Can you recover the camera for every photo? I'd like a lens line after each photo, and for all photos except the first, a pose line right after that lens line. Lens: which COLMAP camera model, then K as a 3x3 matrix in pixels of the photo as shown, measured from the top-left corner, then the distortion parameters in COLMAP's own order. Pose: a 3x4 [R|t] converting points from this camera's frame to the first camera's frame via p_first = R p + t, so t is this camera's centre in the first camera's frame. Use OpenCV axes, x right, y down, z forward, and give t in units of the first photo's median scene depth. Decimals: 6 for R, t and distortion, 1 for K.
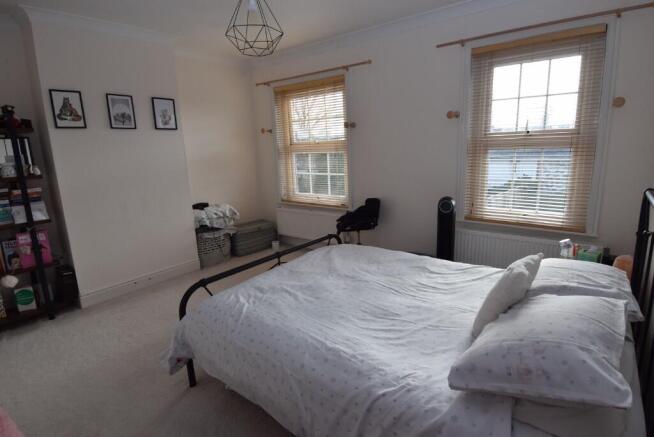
lens RADIAL K [[343.5, 0, 331.3], [0, 343.5, 219.2], [0, 0, 1]] dist [0.054112, -0.053017]
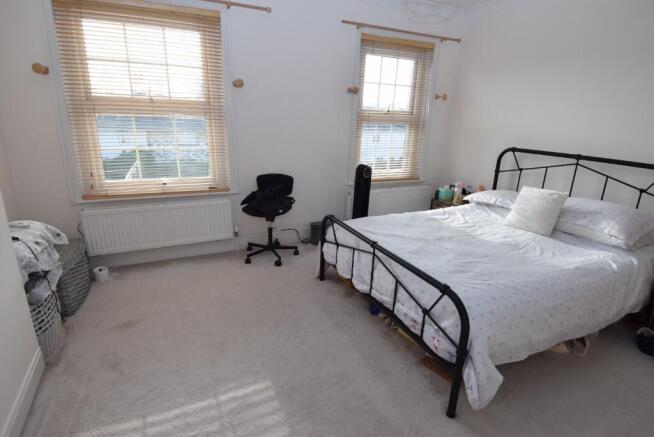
lens RADIAL K [[343.5, 0, 331.3], [0, 343.5, 219.2], [0, 0, 1]] dist [0.054112, -0.053017]
pose [[0.426158, -0.213712, 0.879043, -0.833509], [0.139820, 0.975579, 0.169398, -0.102412], [-0.893778, 0.050718, 0.445632, 0.641911]]
